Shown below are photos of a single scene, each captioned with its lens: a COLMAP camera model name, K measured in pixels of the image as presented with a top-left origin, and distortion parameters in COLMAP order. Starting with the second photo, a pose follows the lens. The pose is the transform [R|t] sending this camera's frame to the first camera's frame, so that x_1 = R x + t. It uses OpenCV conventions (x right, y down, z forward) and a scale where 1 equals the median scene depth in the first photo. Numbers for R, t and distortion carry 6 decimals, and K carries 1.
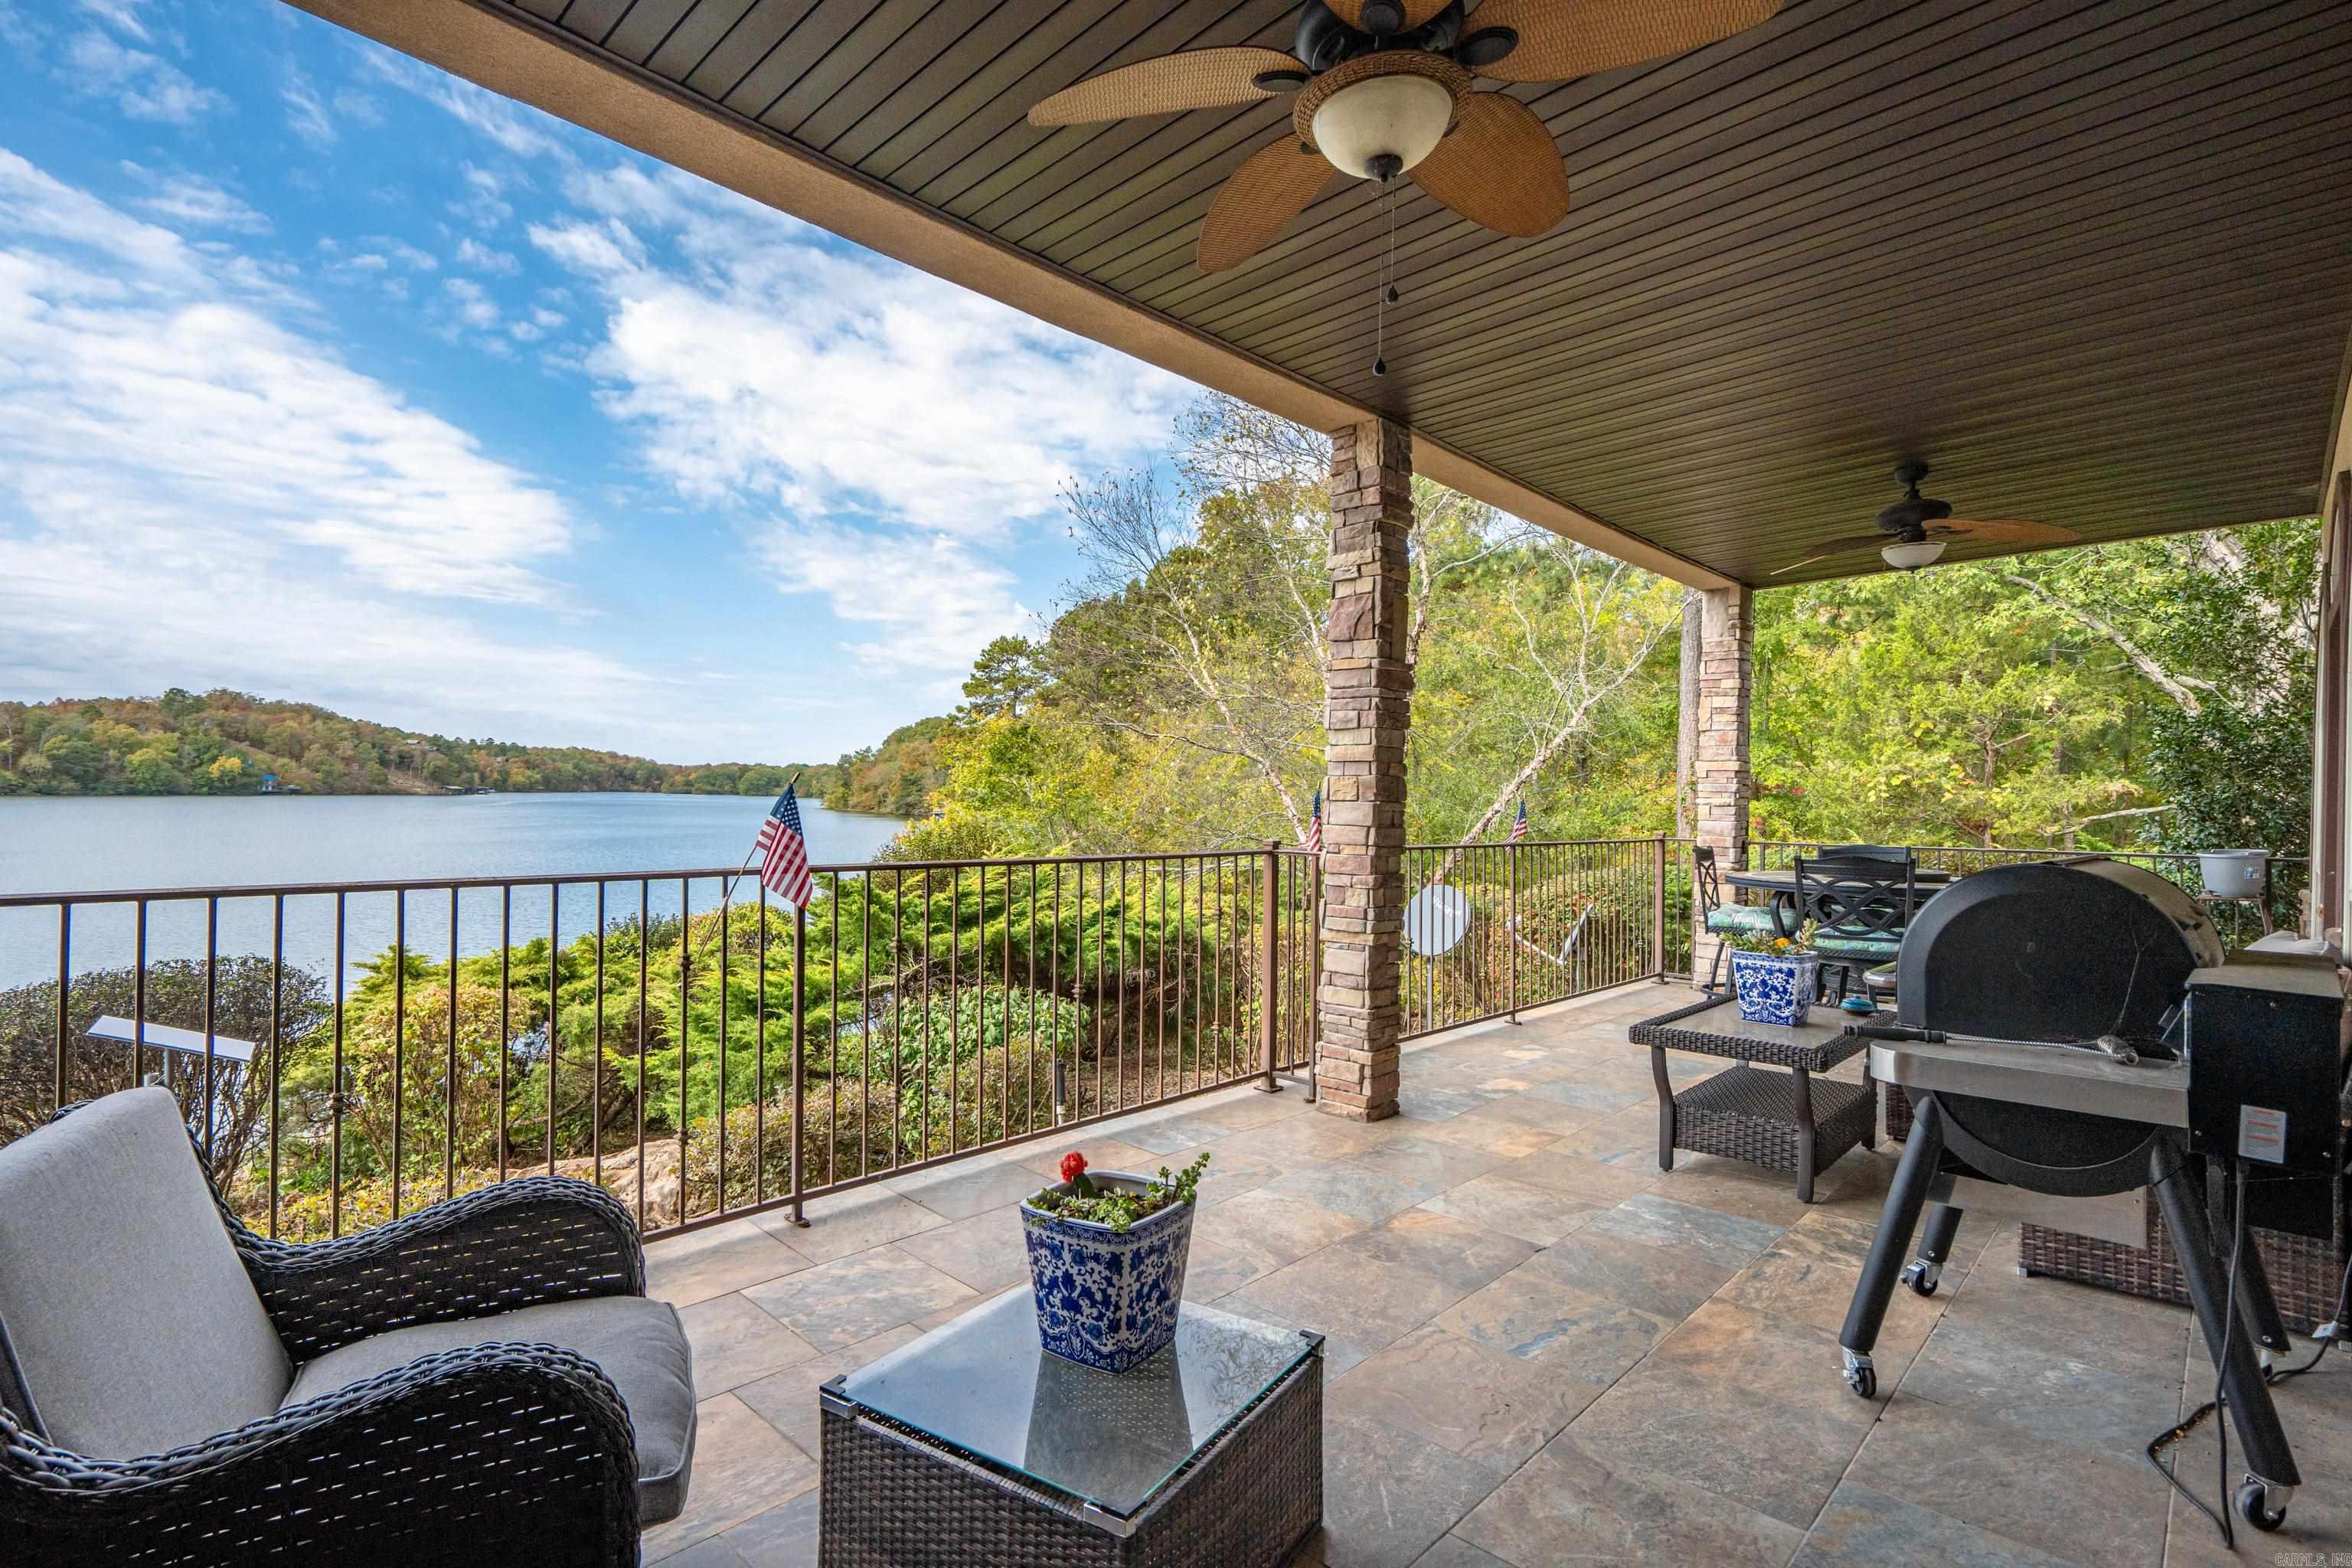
lens RADIAL K [[1126.4, 0, 1161.4], [0, 1126.4, 803.8], [0, 0, 1]] dist [0.003149, 0.001581]
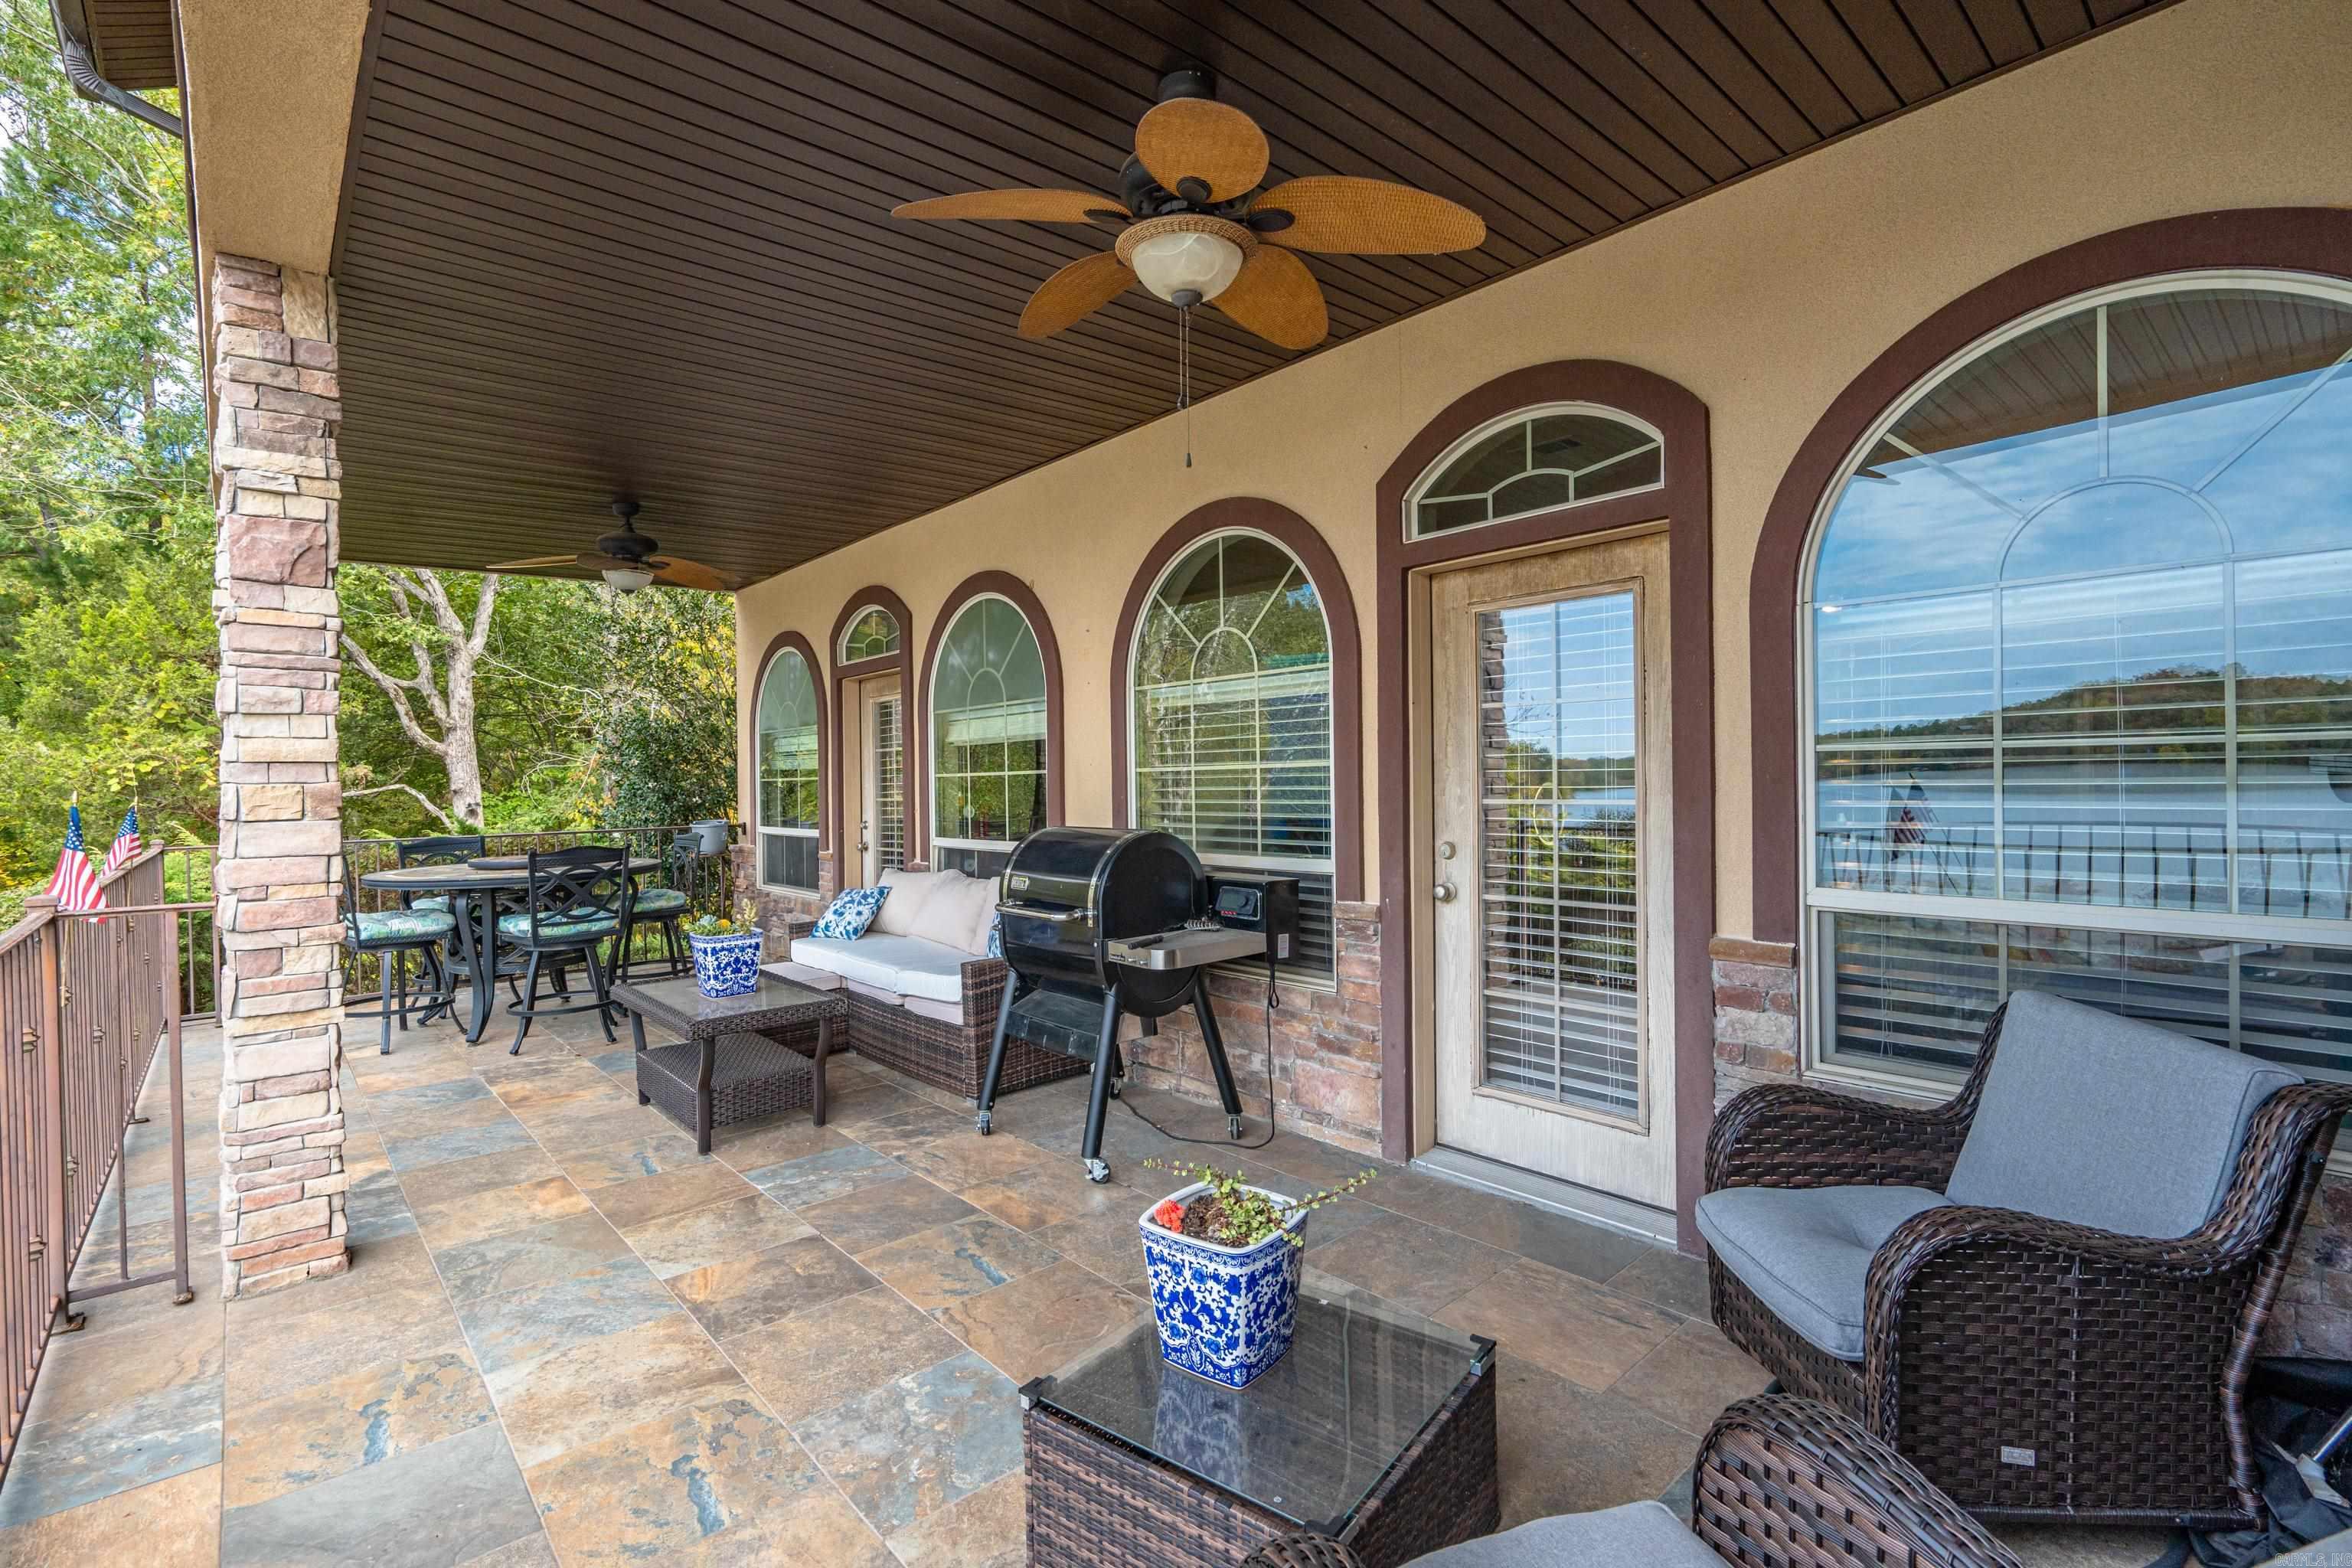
lens RADIAL K [[1077.0, 0, 1178.3], [0, 1077.0, 789.9], [0, 0, 1]] dist [-0.001916, 0.000170]
pose [[0.062464, -0.026879, 0.997685, -0.455352], [0.019074, 0.999487, 0.025733, -0.028090], [-0.997865, 0.017423, 0.062945, 0.432510]]
